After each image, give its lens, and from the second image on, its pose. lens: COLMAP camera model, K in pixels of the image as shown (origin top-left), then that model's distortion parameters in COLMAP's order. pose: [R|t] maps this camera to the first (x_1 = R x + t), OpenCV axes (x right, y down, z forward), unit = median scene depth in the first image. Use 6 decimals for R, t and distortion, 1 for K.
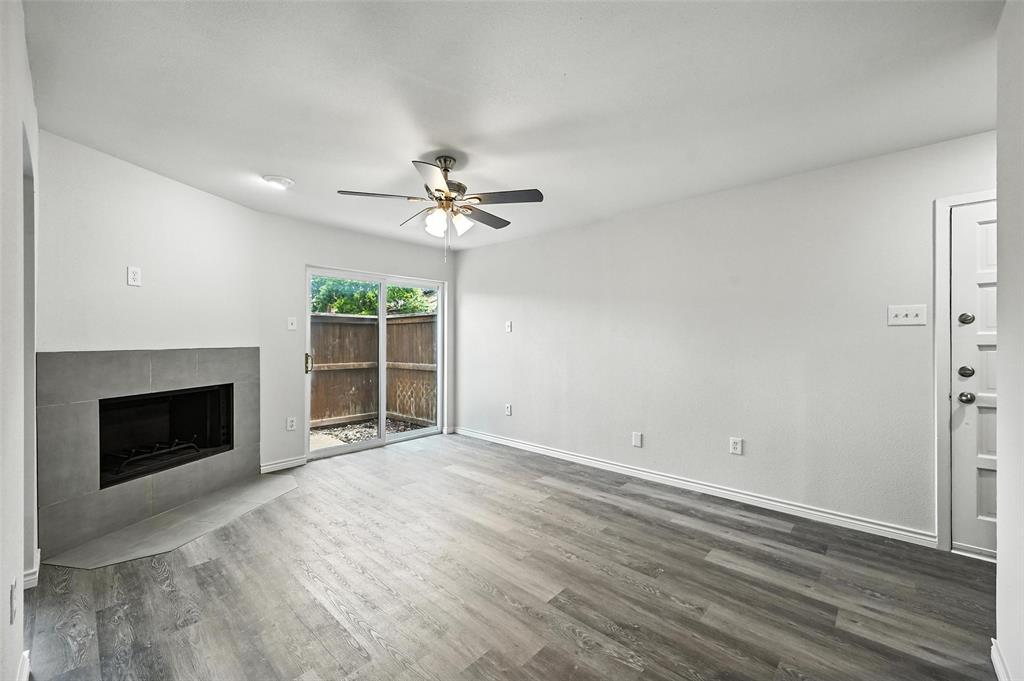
lens RADIAL K [[406.5, 0, 516.8], [0, 406.5, 339.7], [0, 0, 1]] dist [0.000388, 0.000035]
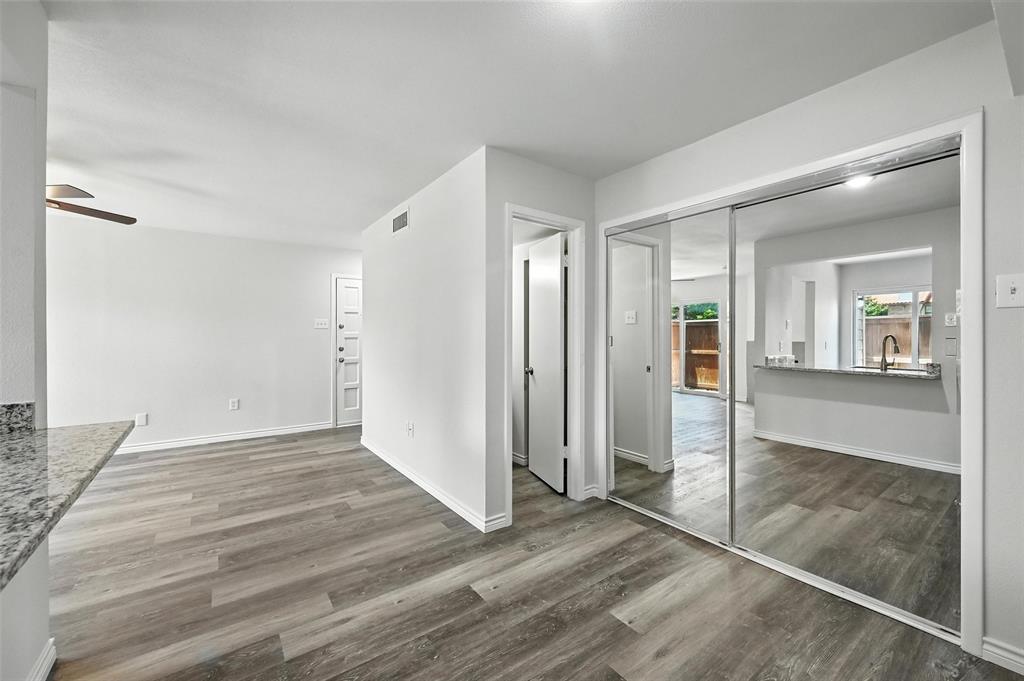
lens RADIAL K [[406.5, 0, 516.8], [0, 406.5, 339.7], [0, 0, 1]] dist [0.000388, 0.000035]
pose [[0.194245, -0.008045, 0.980920, -0.885005], [-0.004367, 0.999949, 0.009066, -0.000545], [-0.980943, -0.006045, 0.194200, -0.400335]]
